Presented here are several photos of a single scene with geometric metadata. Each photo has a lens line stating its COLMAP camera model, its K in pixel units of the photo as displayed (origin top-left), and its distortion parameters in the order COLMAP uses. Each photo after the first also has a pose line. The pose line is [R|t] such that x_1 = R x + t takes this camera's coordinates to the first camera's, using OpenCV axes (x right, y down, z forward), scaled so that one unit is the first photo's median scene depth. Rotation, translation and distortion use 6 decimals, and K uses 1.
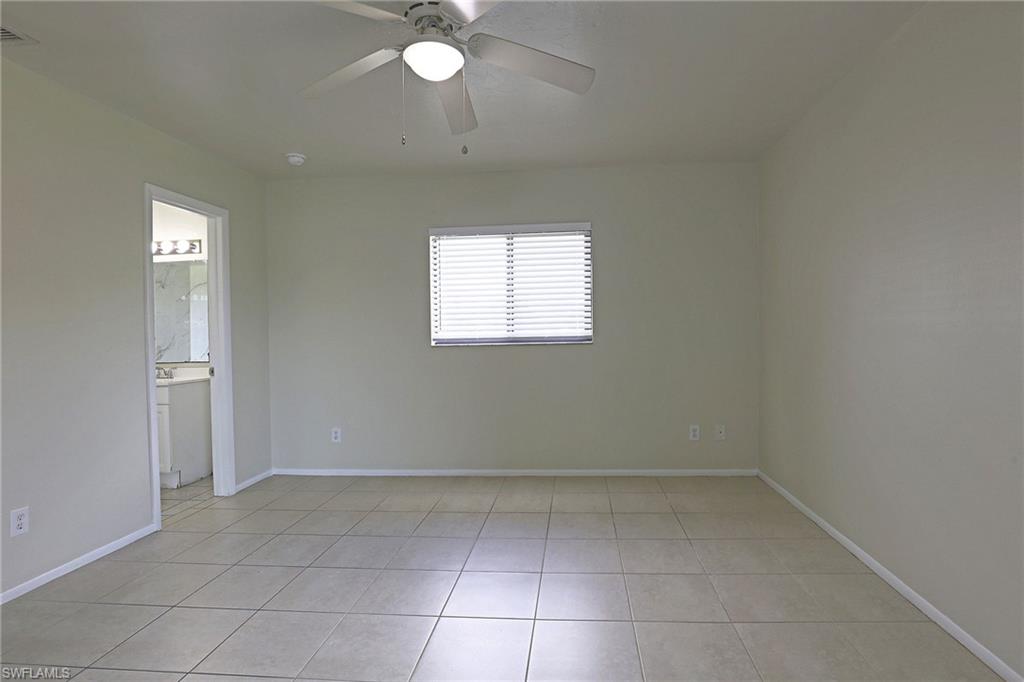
lens RADIAL K [[489.2, 0, 505.5], [0, 489.2, 336.3], [0, 0, 1]] dist [-0.039802, 0.005967]
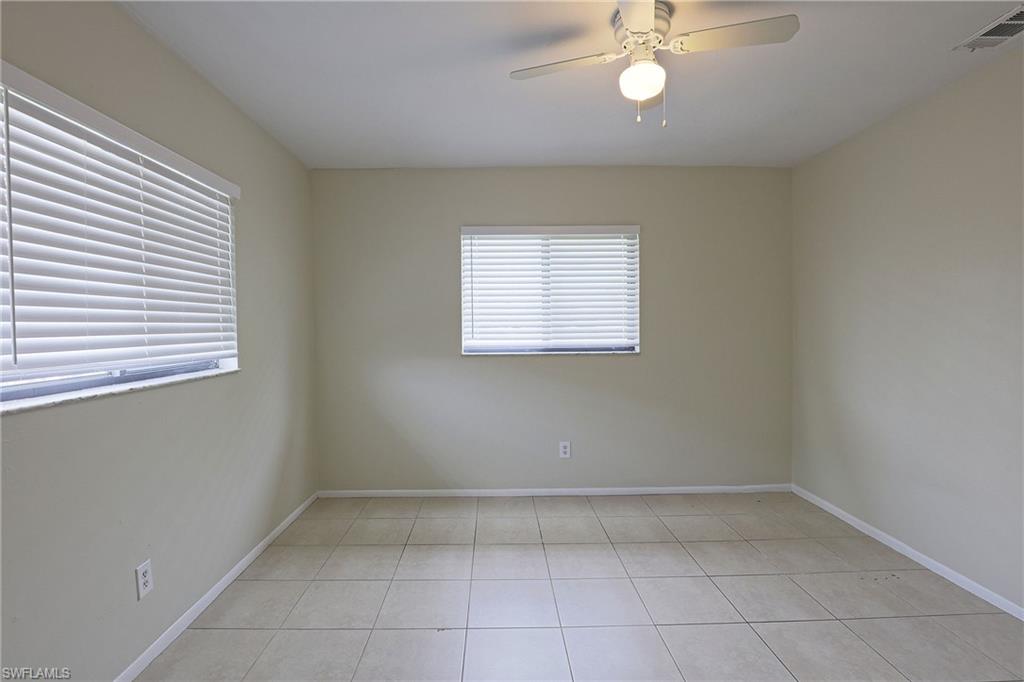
lens RADIAL K [[489.2, 0, 507.9], [0, 489.2, 337.6], [0, 0, 1]] dist [-0.039802, 0.005967]
pose [[0.983191, 0.005670, 0.182493, -0.232463], [-0.004820, 0.999975, -0.005103, -0.008651], [-0.182517, 0.004138, 0.983194, 0.089682]]
